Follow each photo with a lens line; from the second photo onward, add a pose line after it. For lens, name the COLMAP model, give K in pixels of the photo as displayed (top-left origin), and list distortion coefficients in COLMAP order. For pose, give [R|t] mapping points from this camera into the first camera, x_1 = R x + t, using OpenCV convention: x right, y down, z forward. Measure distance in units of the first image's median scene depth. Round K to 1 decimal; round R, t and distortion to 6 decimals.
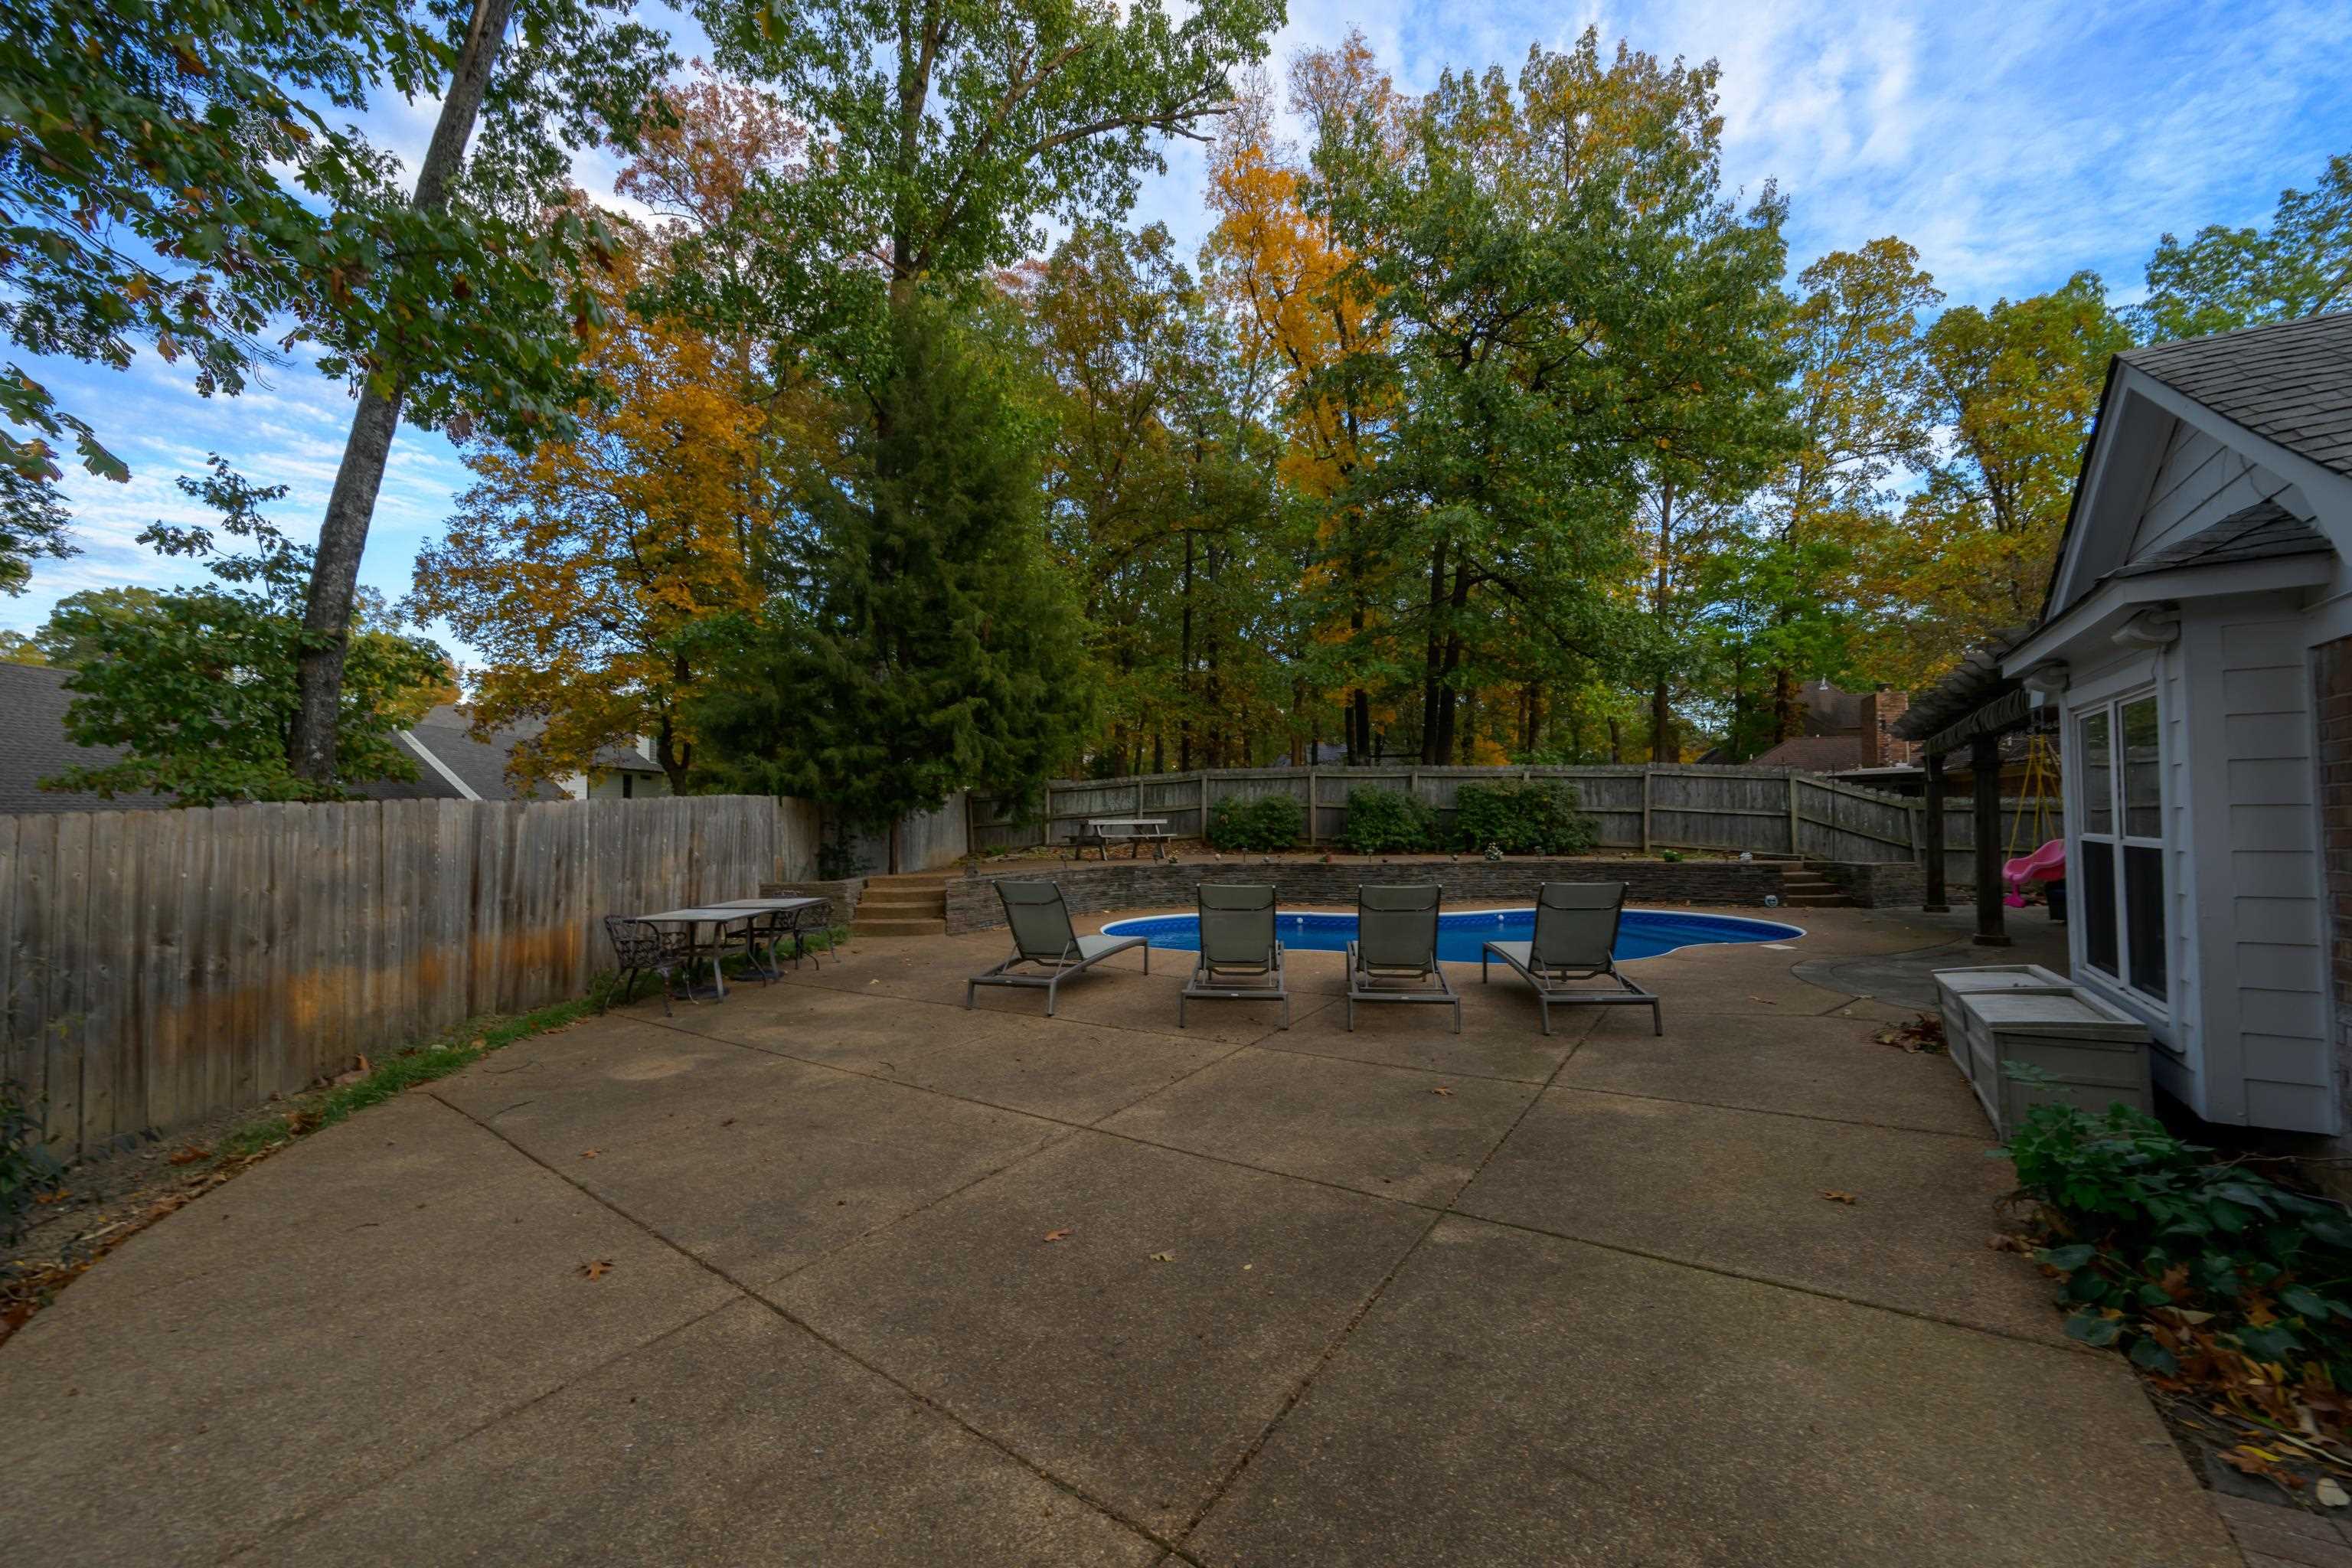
lens RADIAL K [[925.7, 0, 1183.1], [0, 925.7, 790.1], [0, 0, 1]] dist [-0.000865, -0.000099]
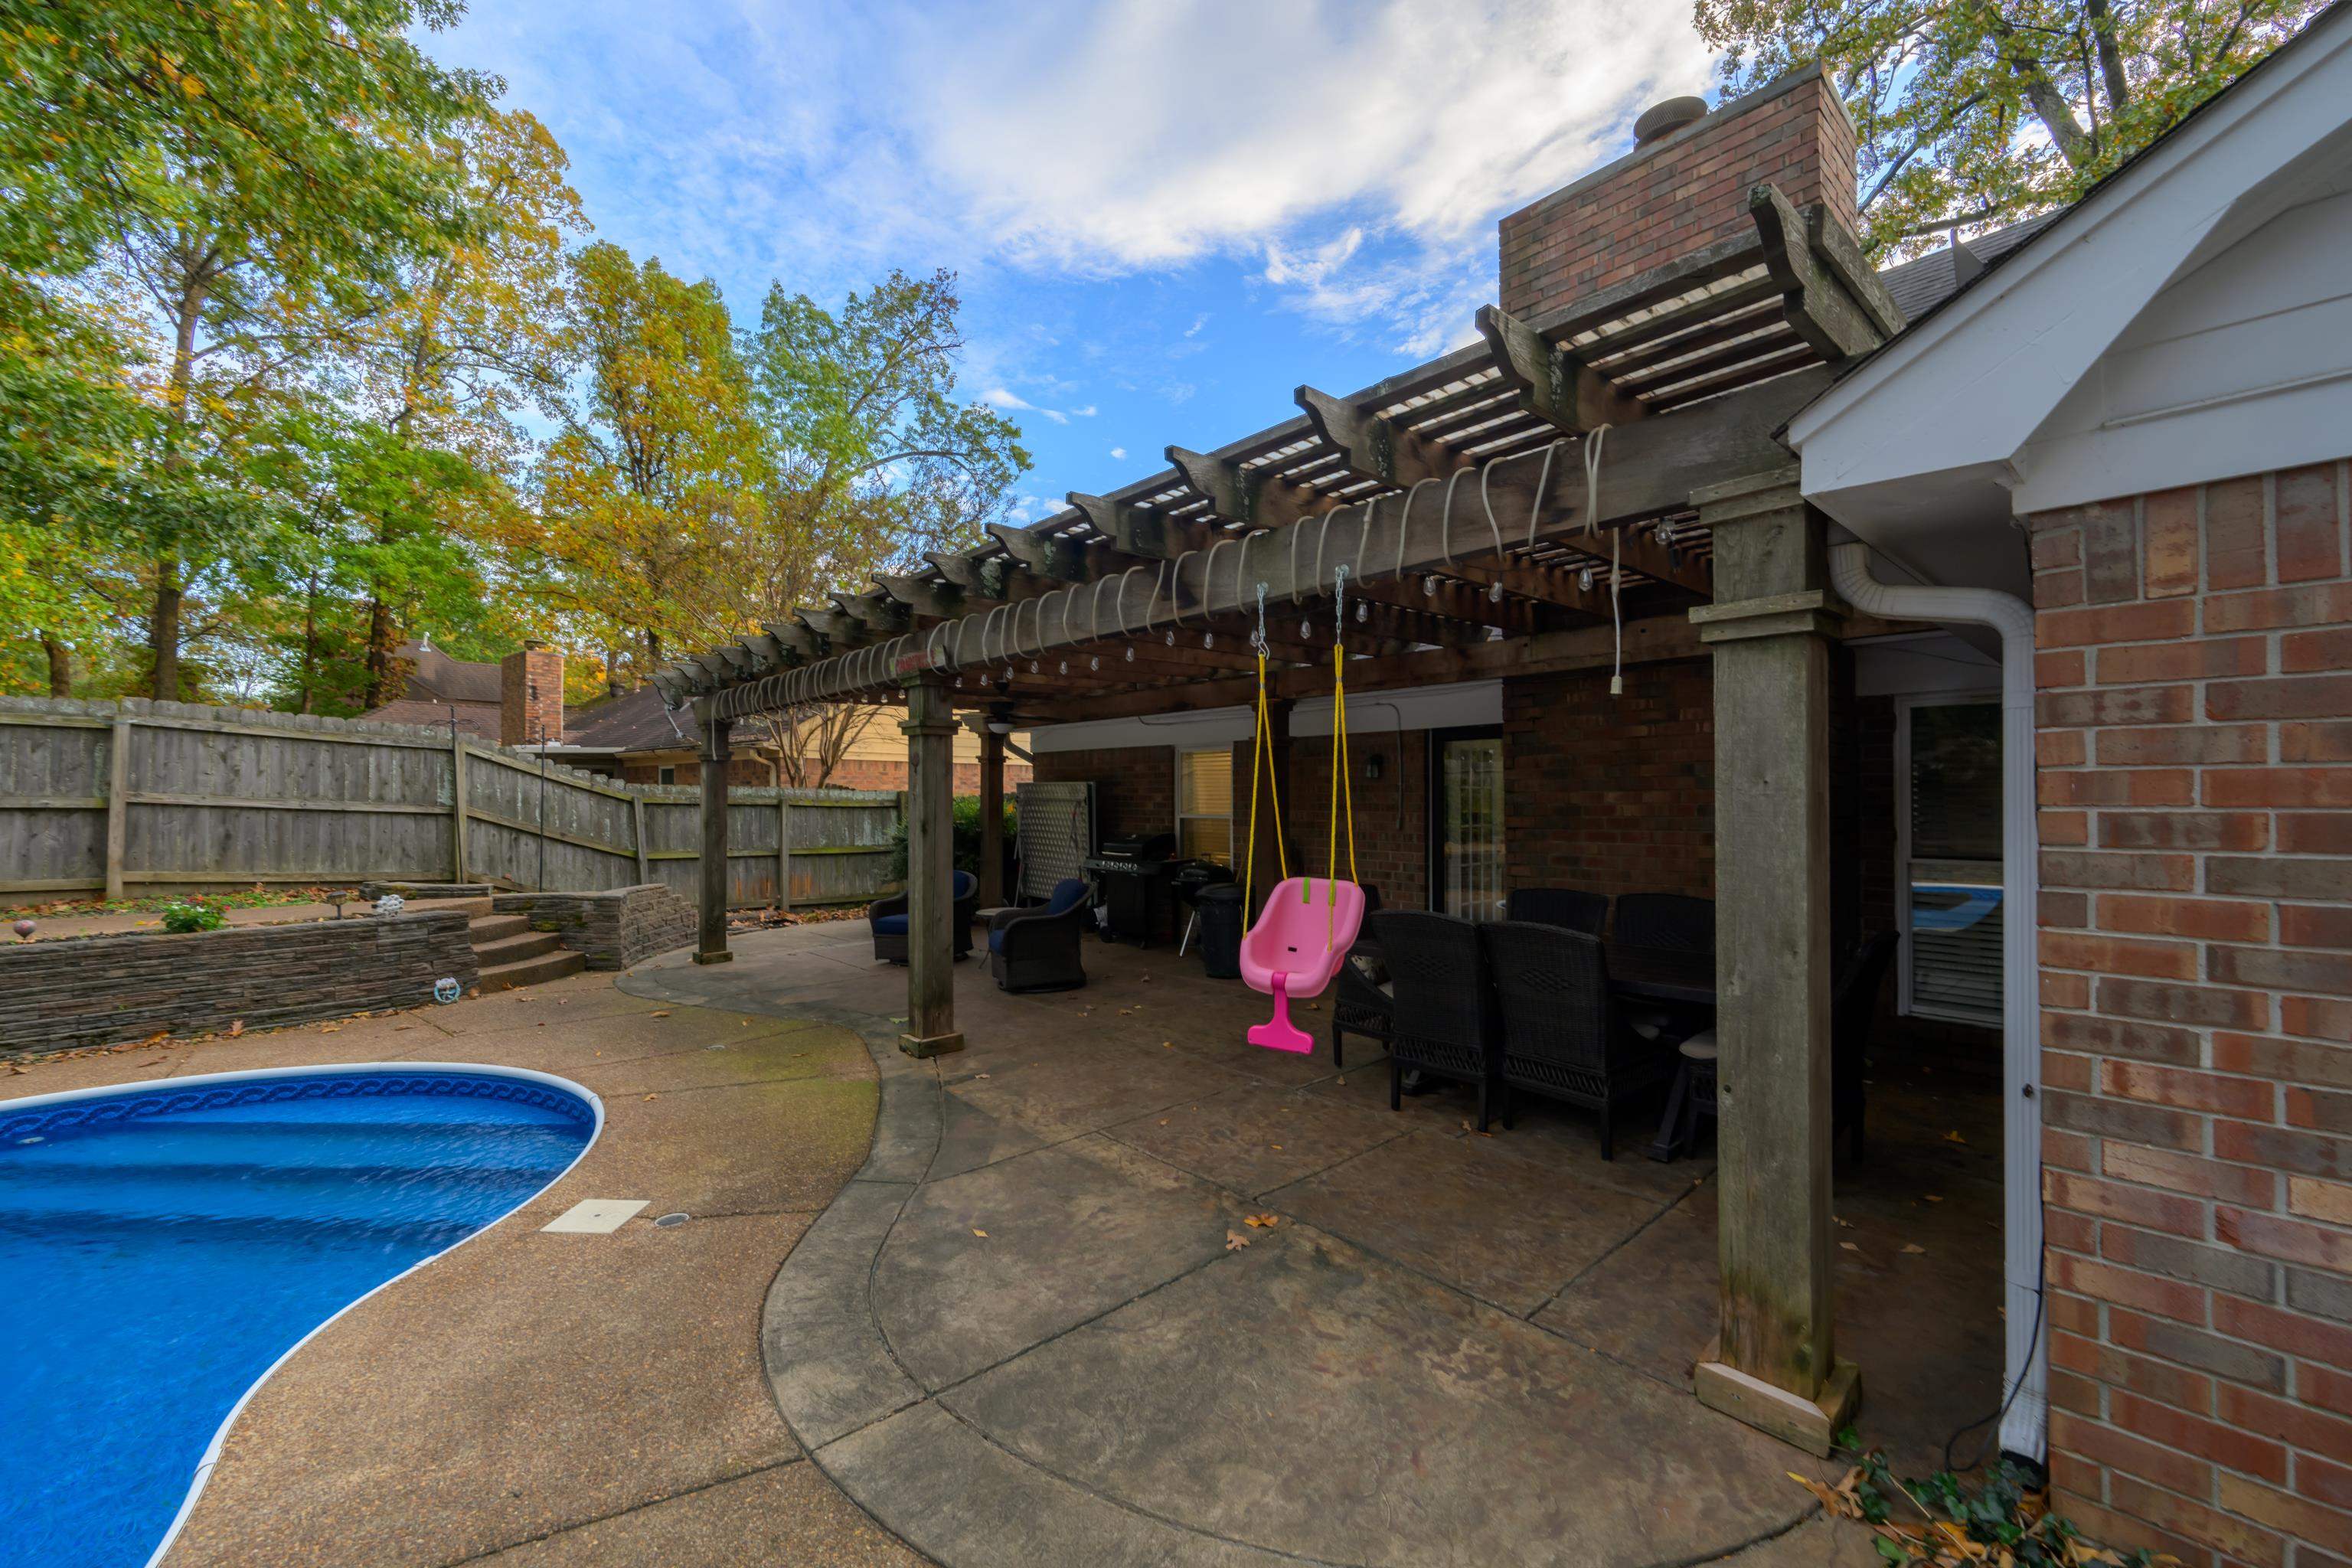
lens RADIAL K [[934.0, 0, 1186.9], [0, 934.0, 786.6], [0, 0, 1]] dist [-0.002405, -0.000570]
pose [[0.255113, 0.014582, 0.966801, 0.191037], [-0.024285, 0.999667, -0.008669, 0.004604], [-0.966606, -0.021267, 0.255382, 0.371589]]
